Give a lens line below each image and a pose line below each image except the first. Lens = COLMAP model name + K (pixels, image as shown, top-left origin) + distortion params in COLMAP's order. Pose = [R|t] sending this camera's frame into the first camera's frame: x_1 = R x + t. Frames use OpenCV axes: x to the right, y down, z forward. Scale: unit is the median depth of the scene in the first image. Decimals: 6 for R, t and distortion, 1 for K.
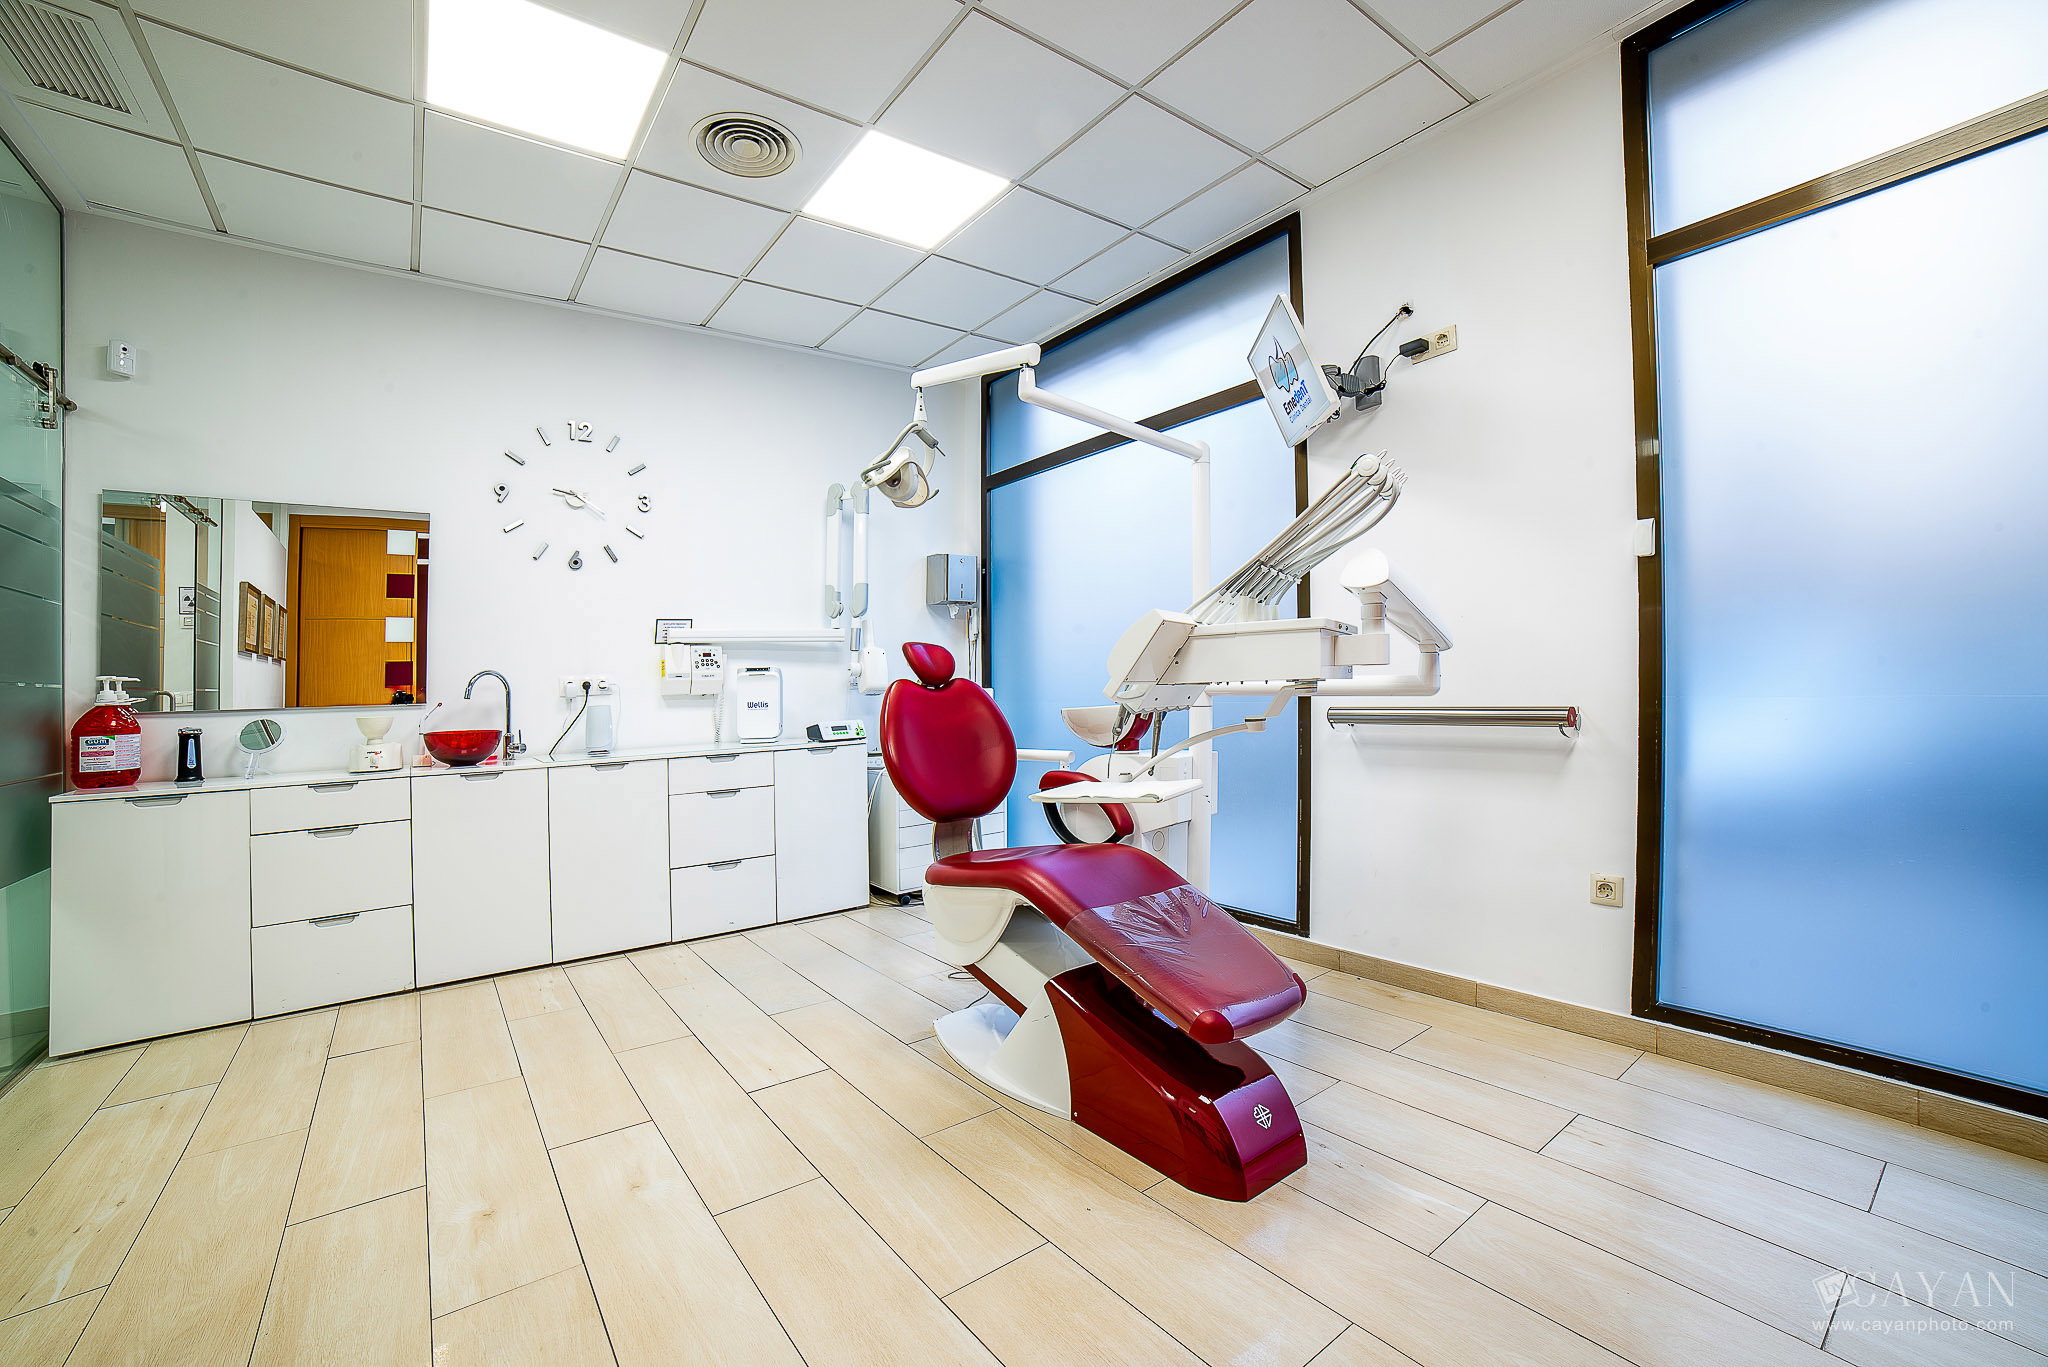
lens RADIAL K [[862.7, 0, 1021.9], [0, 862.7, 669.9], [0, 0, 1]] dist [0.001340, -0.000124]
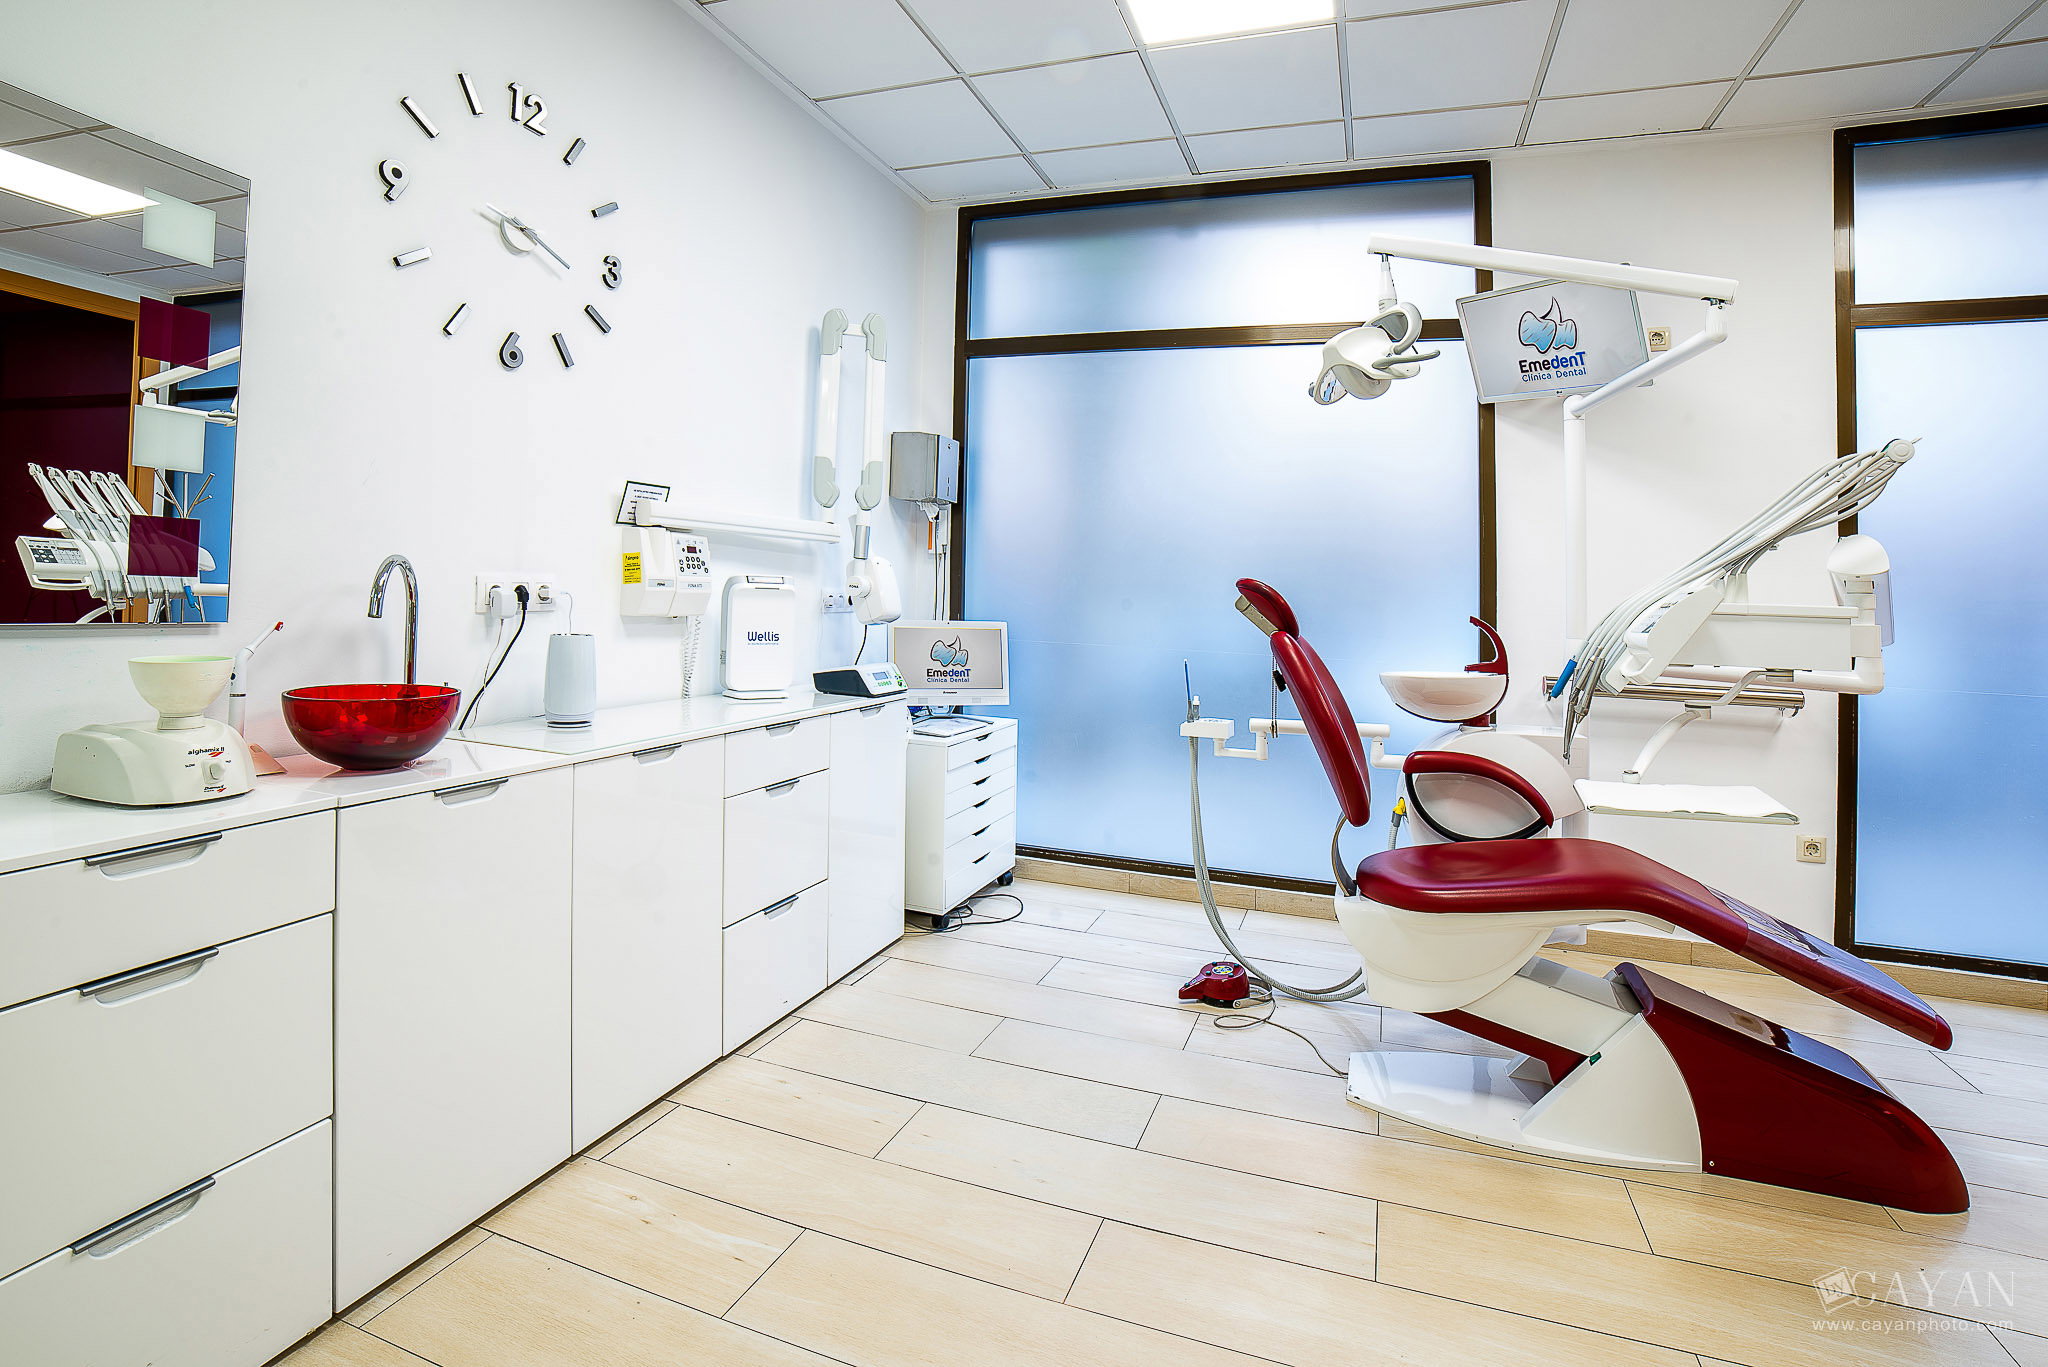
lens RADIAL K [[936.6, 0, 1081.9], [0, 936.6, 583.3], [0, 0, 1]] dist [-0.008042, 0.000968]
pose [[0.818099, 0.072612, 0.570475, -0.540636], [-0.074859, 0.997002, -0.019550, -0.001945], [-0.570184, -0.026711, 0.821083, 0.338672]]
